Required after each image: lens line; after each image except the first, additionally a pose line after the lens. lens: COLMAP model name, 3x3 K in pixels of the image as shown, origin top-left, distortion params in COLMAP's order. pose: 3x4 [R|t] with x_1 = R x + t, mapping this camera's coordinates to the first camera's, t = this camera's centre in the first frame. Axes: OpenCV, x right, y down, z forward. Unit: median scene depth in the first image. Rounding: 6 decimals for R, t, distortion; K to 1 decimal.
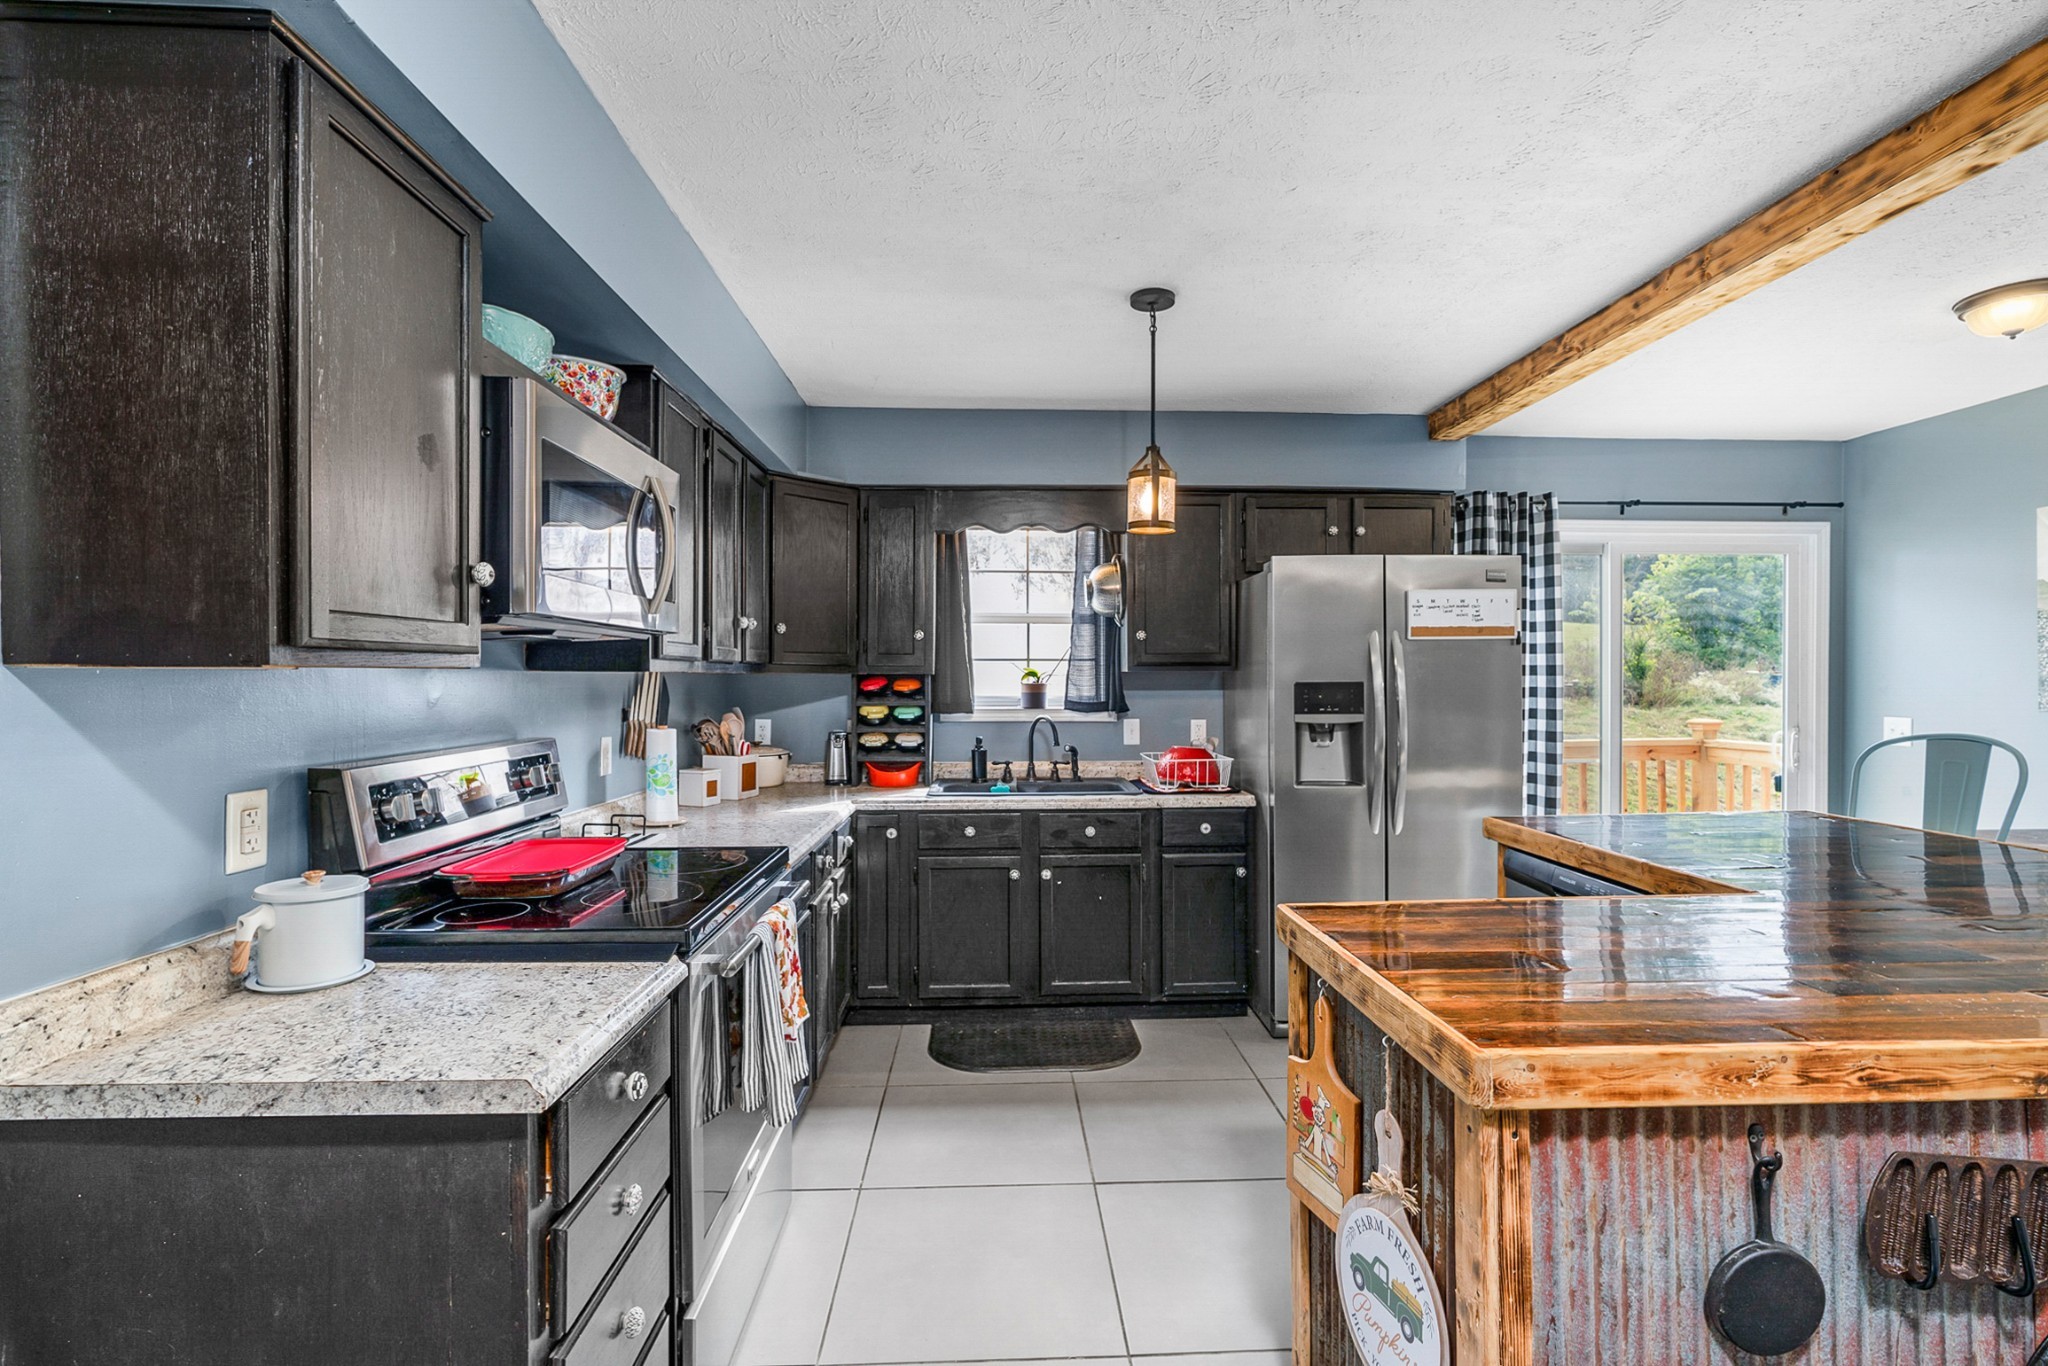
lens RADIAL K [[937.2, 0, 1033.1], [0, 937.2, 667.7], [0, 0, 1]] dist [-0.010517, 0.003977]
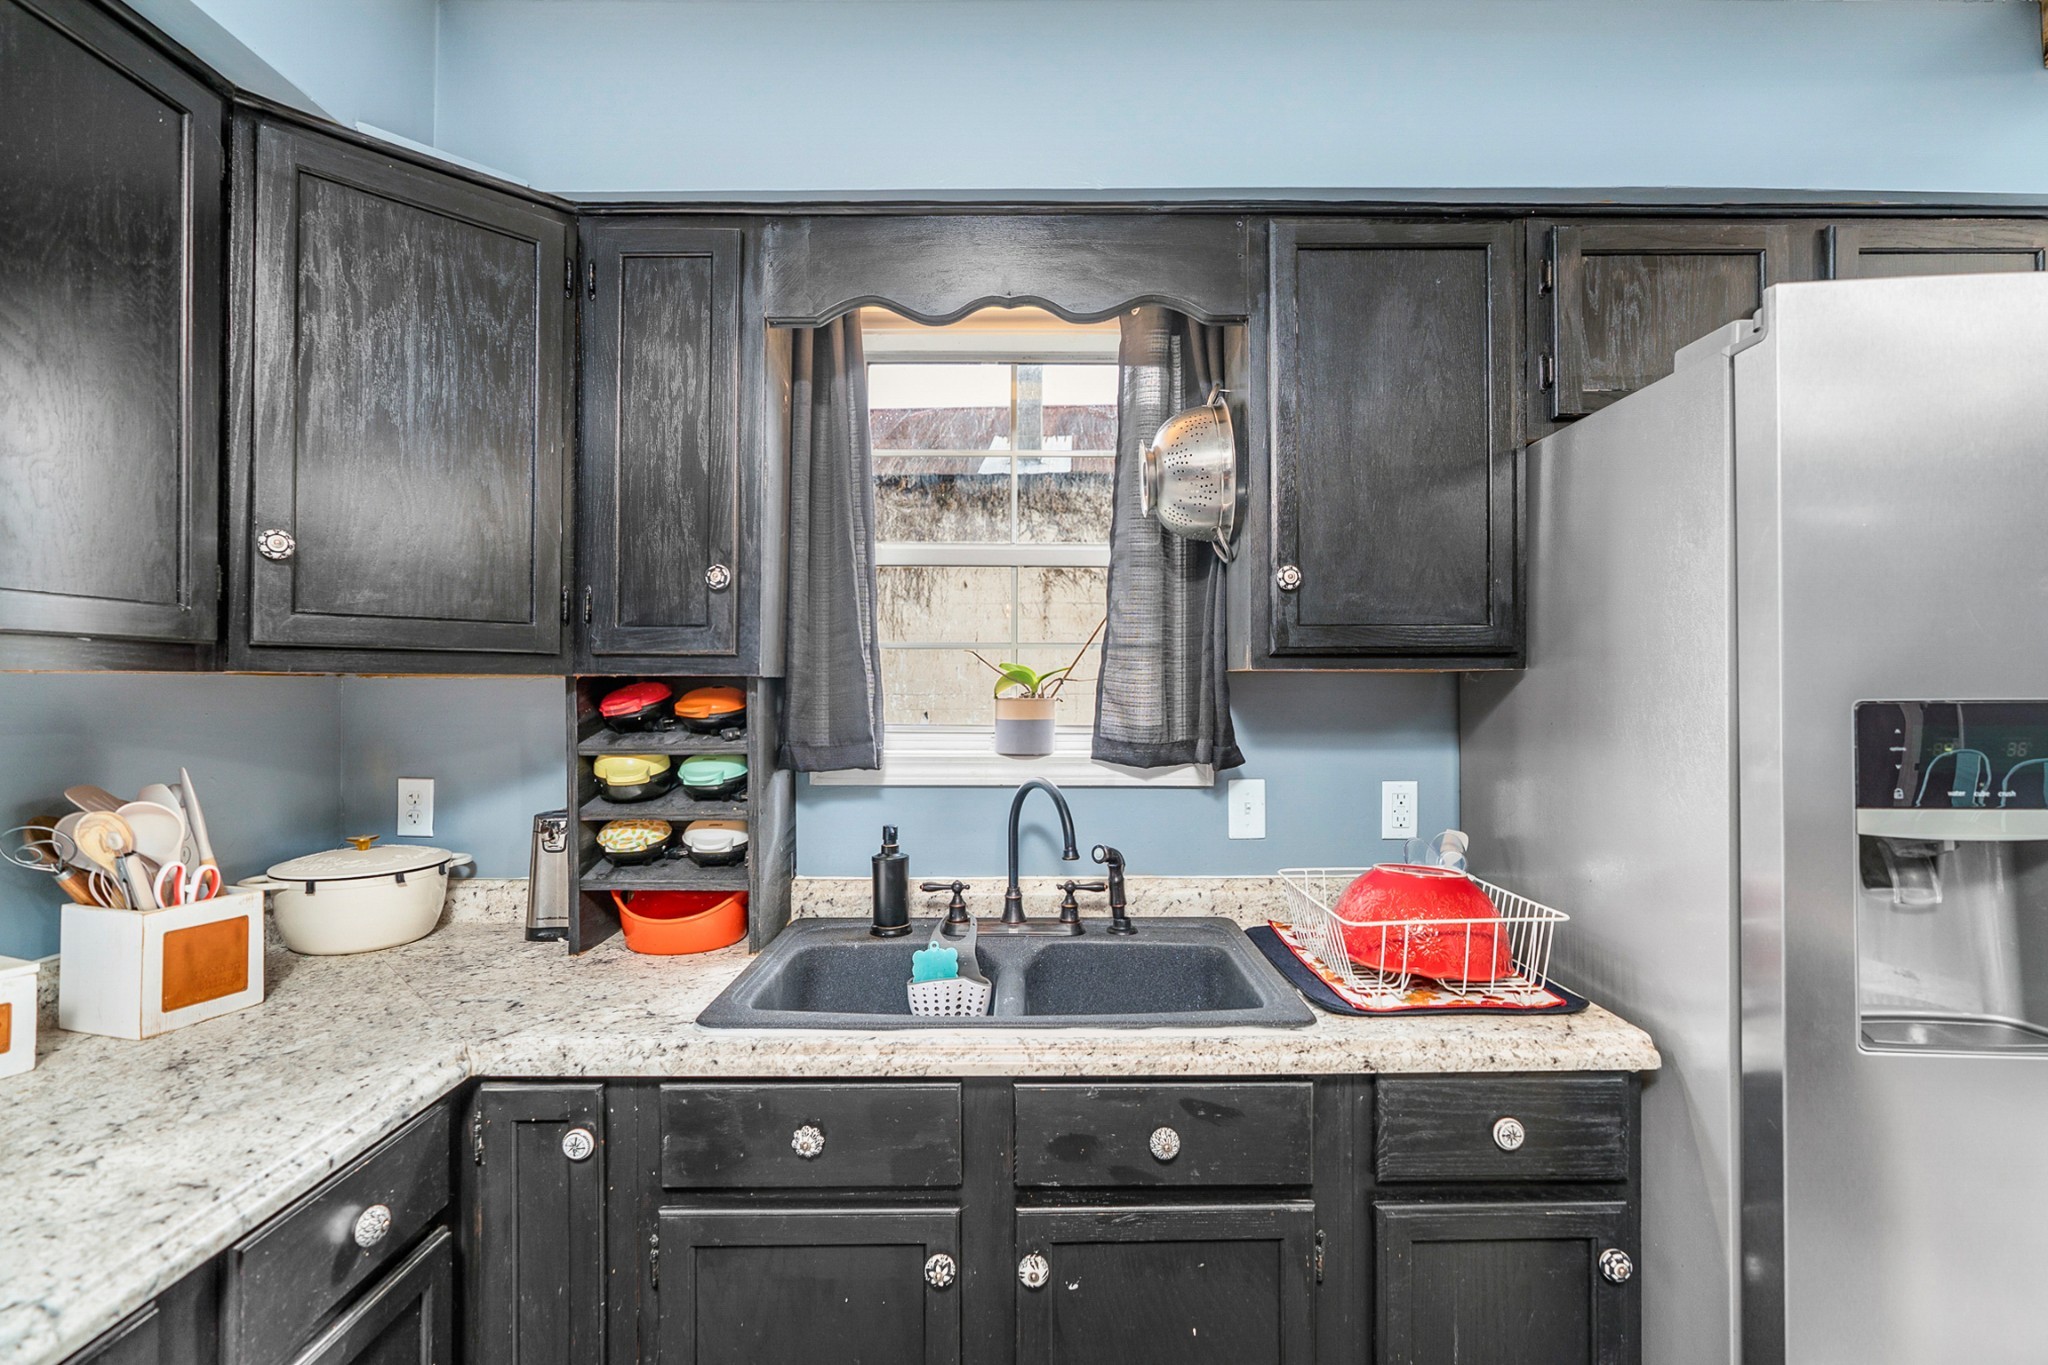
lens RADIAL K [[937.2, 0, 1033.5], [0, 937.2, 676.2], [0, 0, 1]] dist [-0.010517, 0.003977]
pose [[0.999158, -0.000608, -0.041035, 0.024975], [0.000686, 0.999998, 0.001878, 0.005840], [0.041033, -0.001904, 0.999156, 0.595780]]
